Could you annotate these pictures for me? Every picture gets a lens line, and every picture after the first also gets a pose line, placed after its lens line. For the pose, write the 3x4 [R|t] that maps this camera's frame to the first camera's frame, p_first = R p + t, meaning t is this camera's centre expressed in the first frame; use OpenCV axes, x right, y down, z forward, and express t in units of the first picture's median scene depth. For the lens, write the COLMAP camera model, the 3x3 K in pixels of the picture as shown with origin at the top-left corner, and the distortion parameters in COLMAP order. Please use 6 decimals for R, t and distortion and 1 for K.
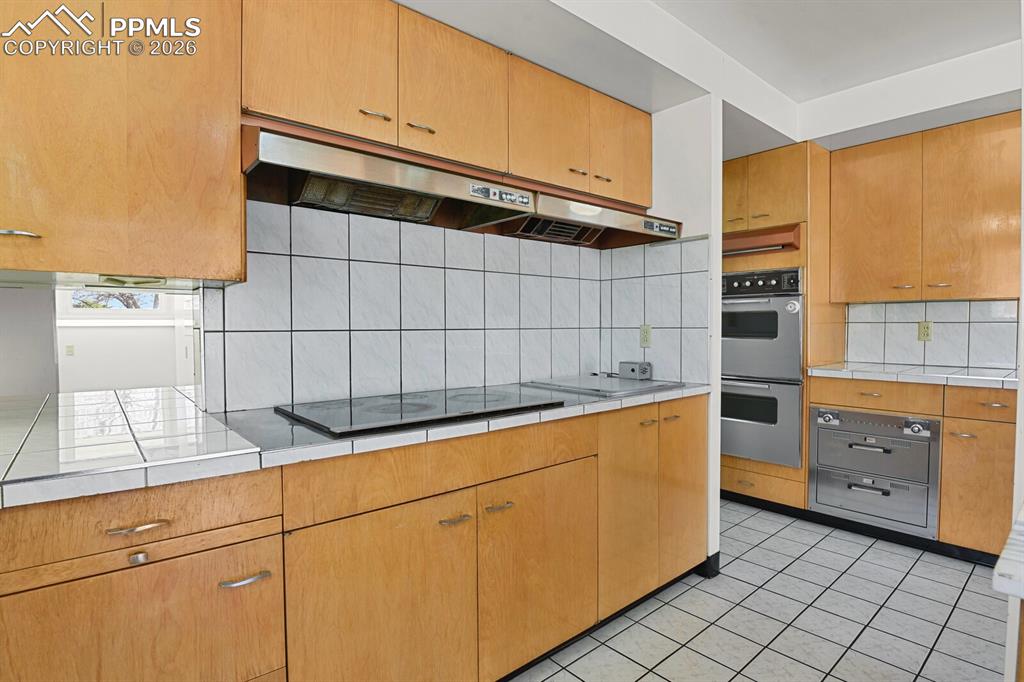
lens RADIAL K [[505.9, 0, 514.9], [0, 505.9, 335.1], [0, 0, 1]] dist [-0.022709, -0.002066]
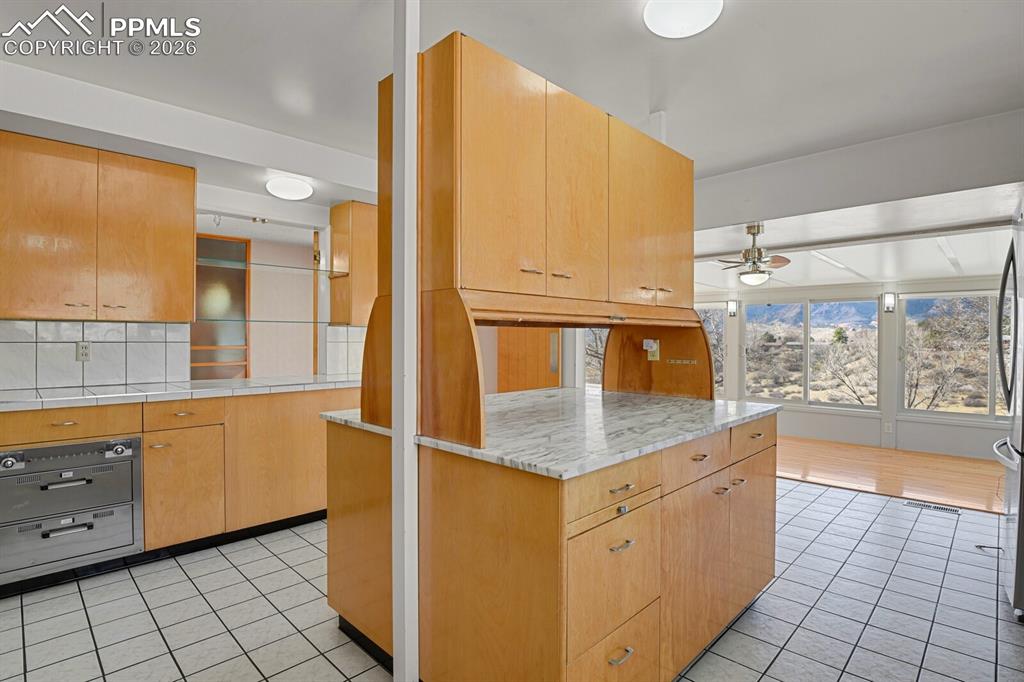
lens RADIAL K [[505.9, 0, 517.7], [0, 505.9, 347.3], [0, 0, 1]] dist [-0.022709, -0.002066]
pose [[-0.084834, -0.004566, 0.996385, -0.240957], [0.021125, 0.999756, 0.006380, -0.005533], [-0.996171, 0.021590, -0.084717, 0.277157]]
